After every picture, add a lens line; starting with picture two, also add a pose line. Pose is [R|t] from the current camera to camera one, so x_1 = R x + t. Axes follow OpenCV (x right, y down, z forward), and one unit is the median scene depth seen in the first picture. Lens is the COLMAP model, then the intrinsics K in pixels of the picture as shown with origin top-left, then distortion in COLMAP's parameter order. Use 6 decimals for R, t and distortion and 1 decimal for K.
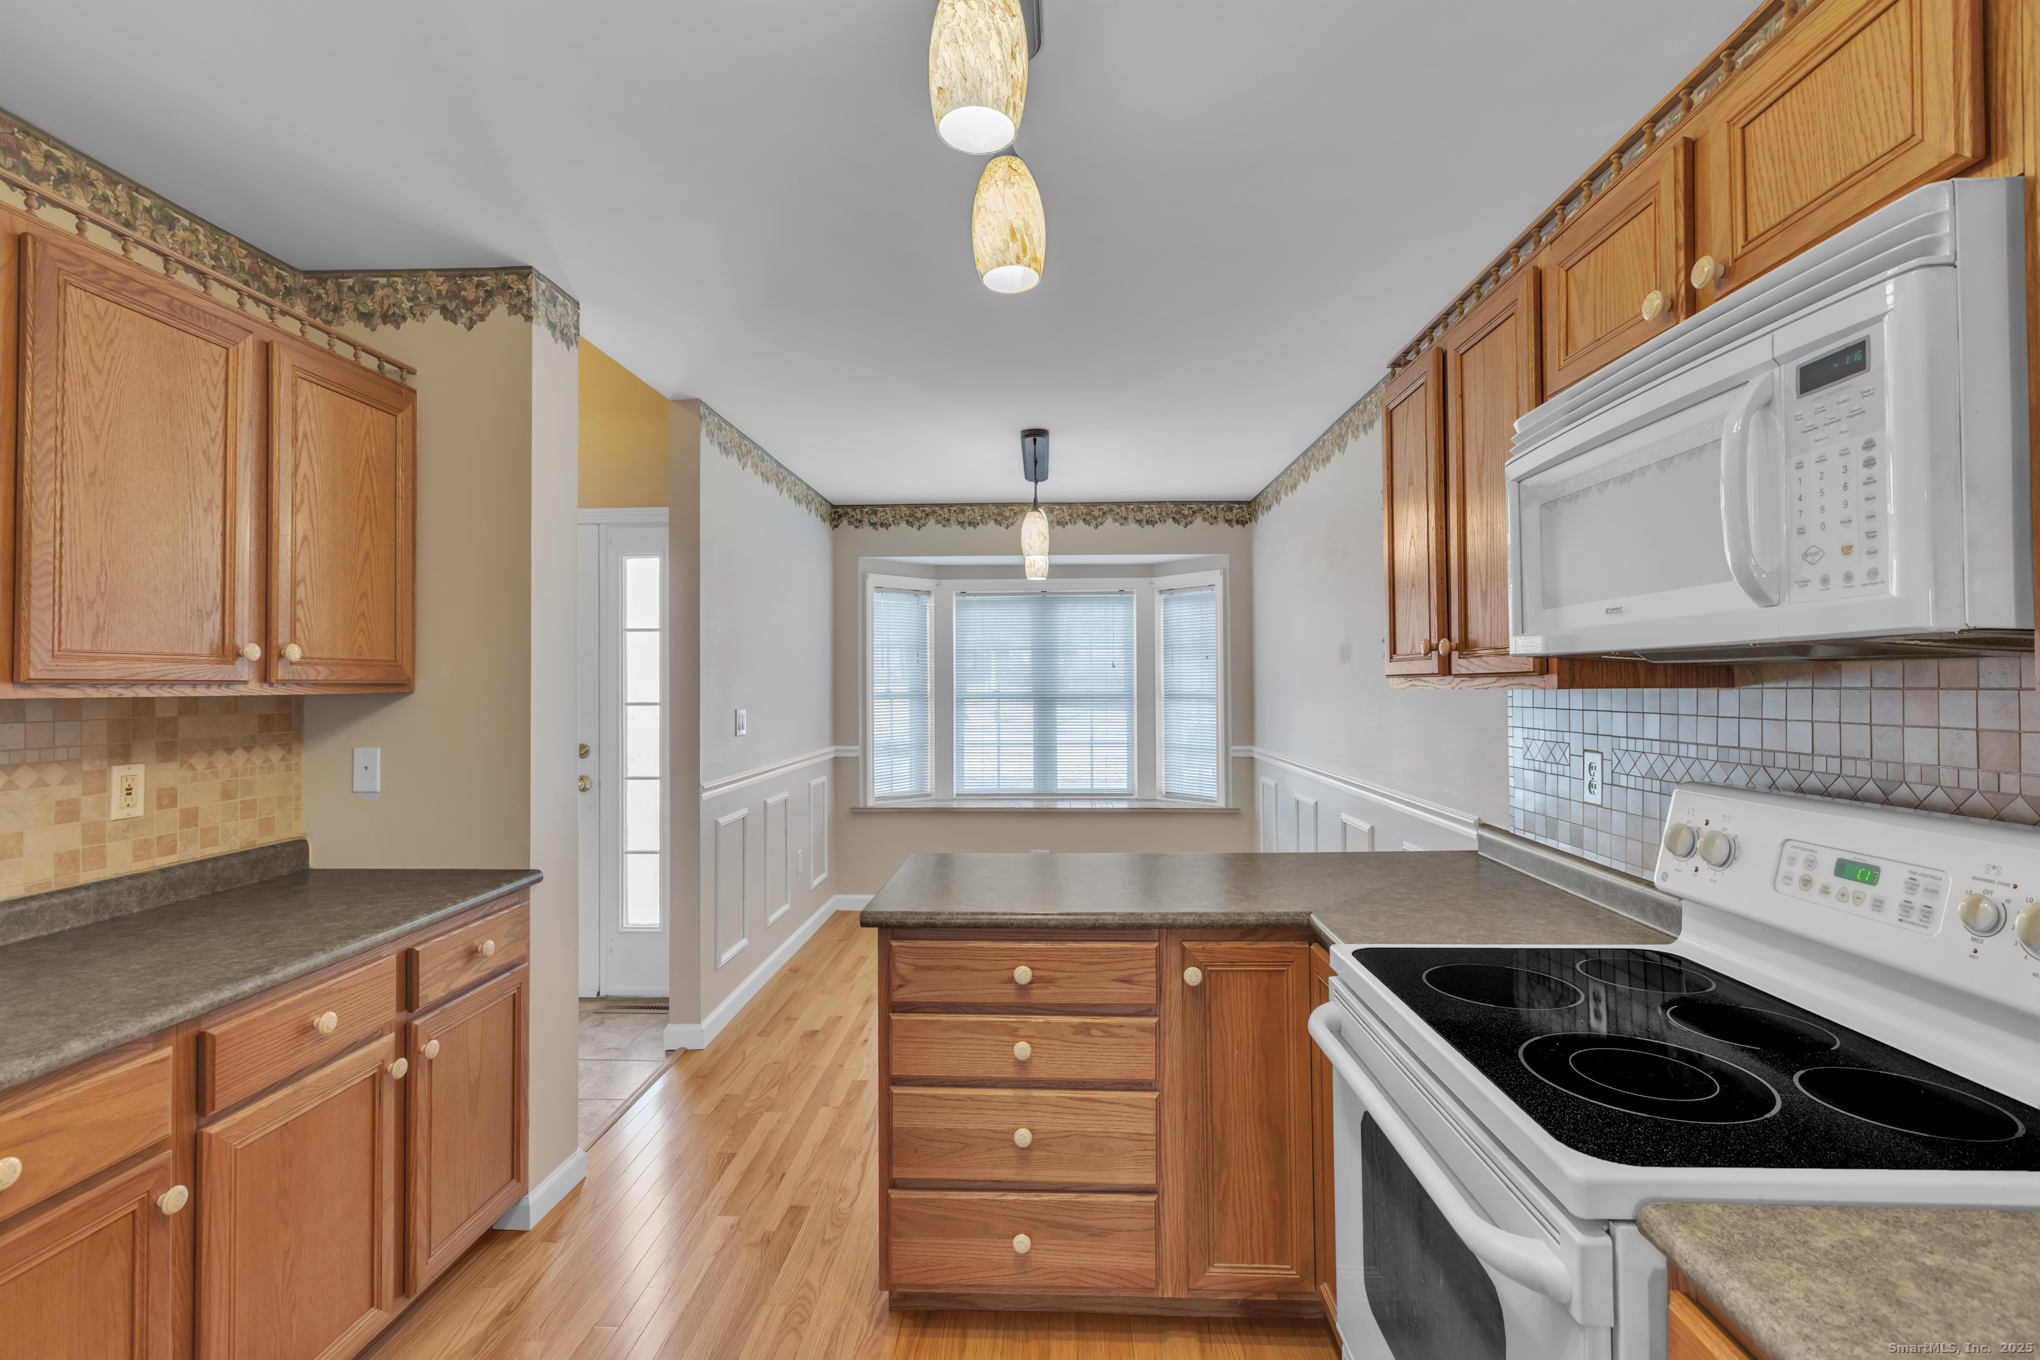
lens RADIAL K [[946.3, 0, 1003.8], [0, 946.3, 667.6], [0, 0, 1]] dist [0.018177, -0.000512]
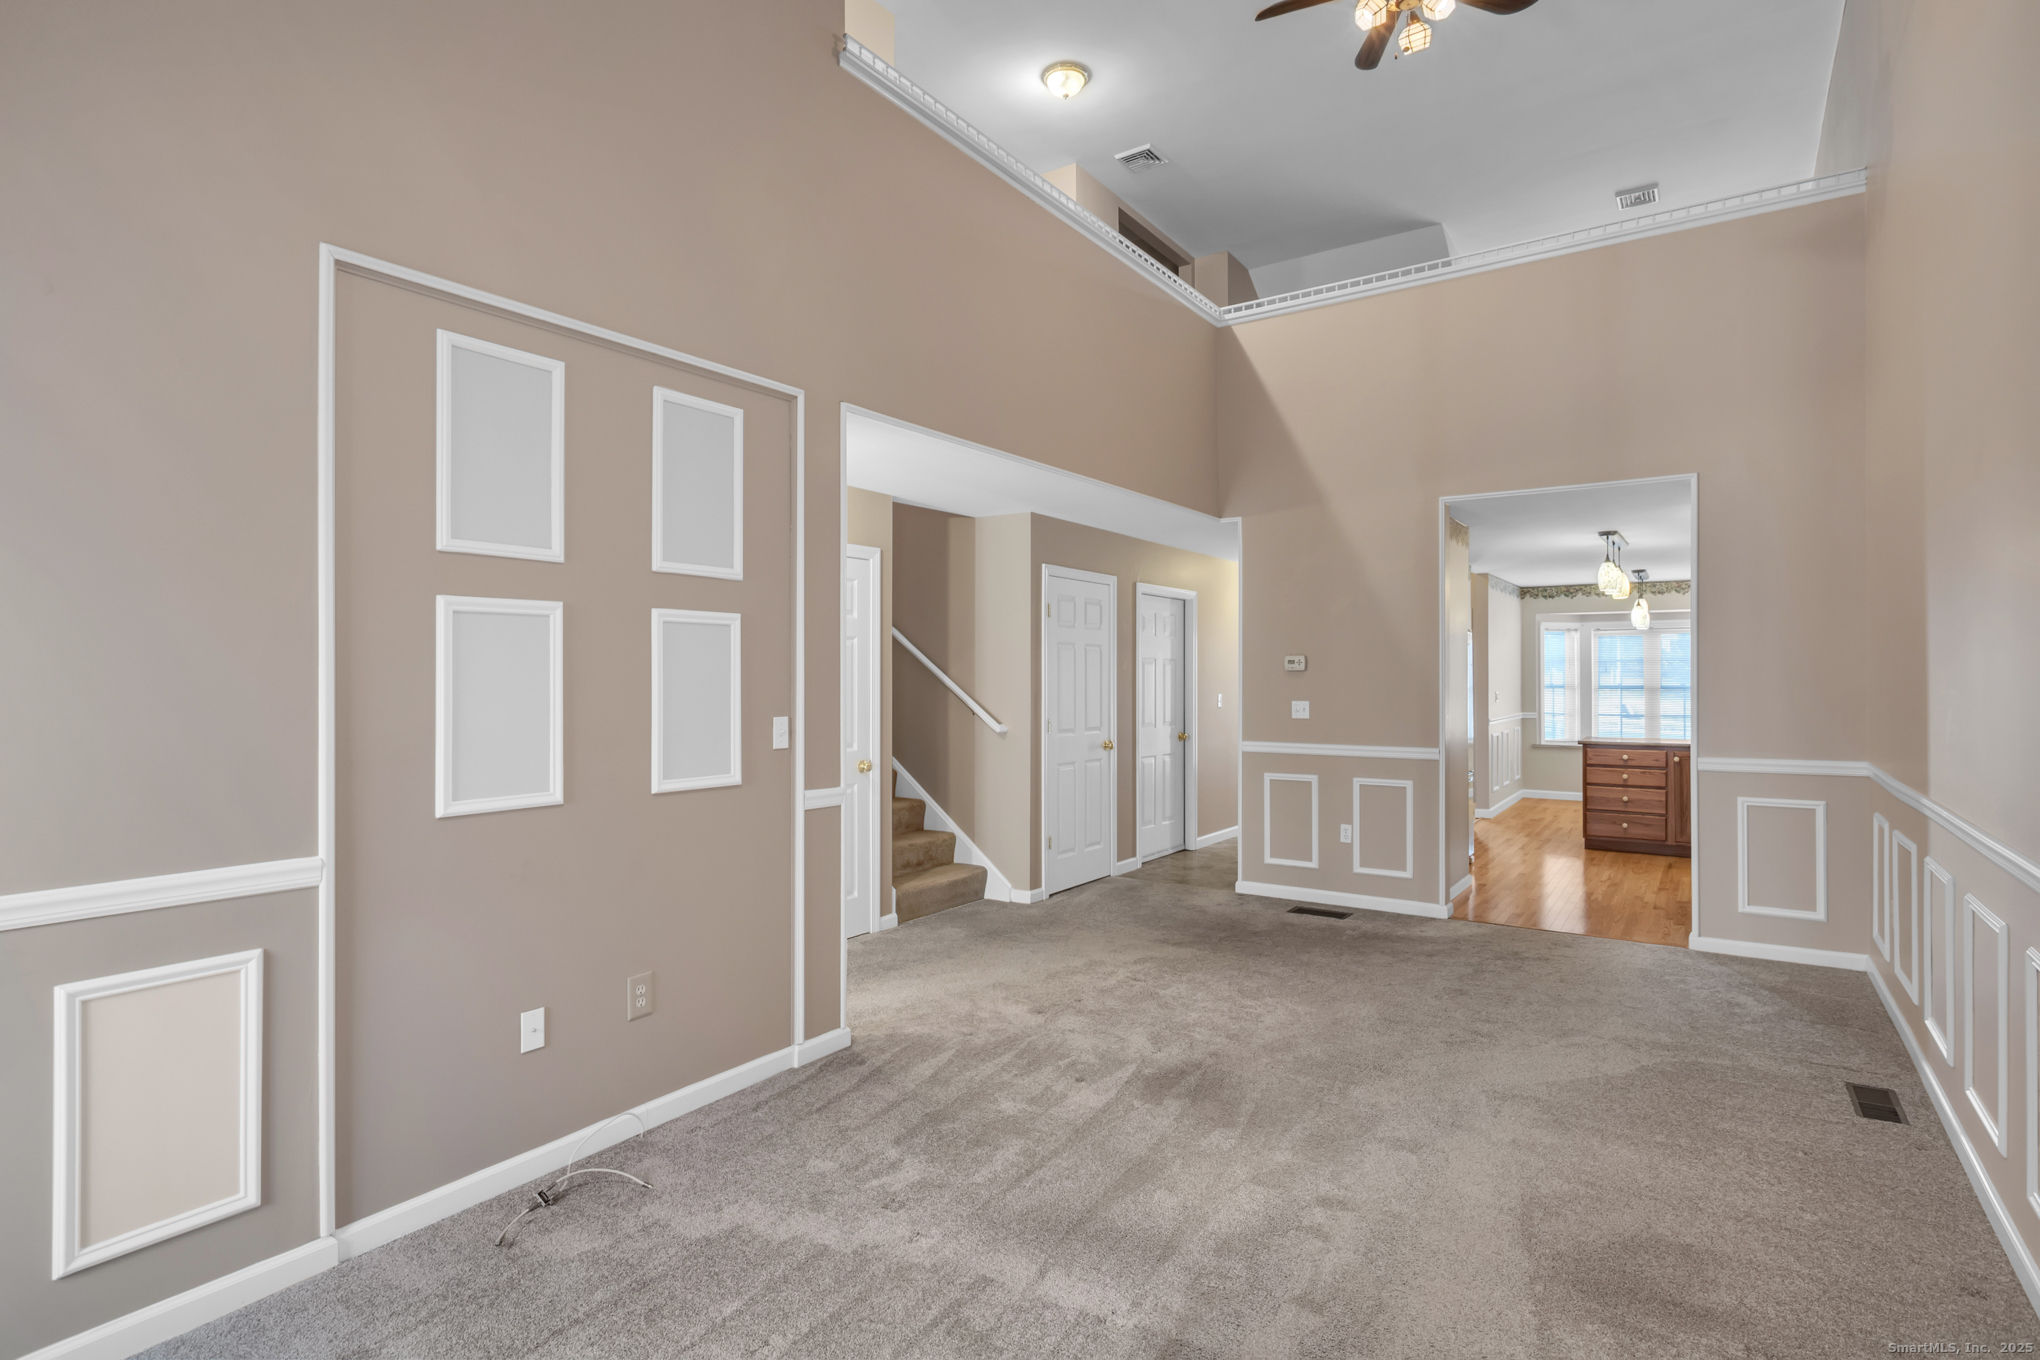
lens RADIAL K [[1022.8, 0, 1018.3], [0, 1022.8, 675.6], [0, 0, 1]] dist [-0.000405, -0.000571]
pose [[0.856131, 0.000887, -0.516758, 0.018840], [0.007994, 0.999856, 0.014961, -0.031541], [0.516697, -0.016940, 0.856001, -1.309010]]
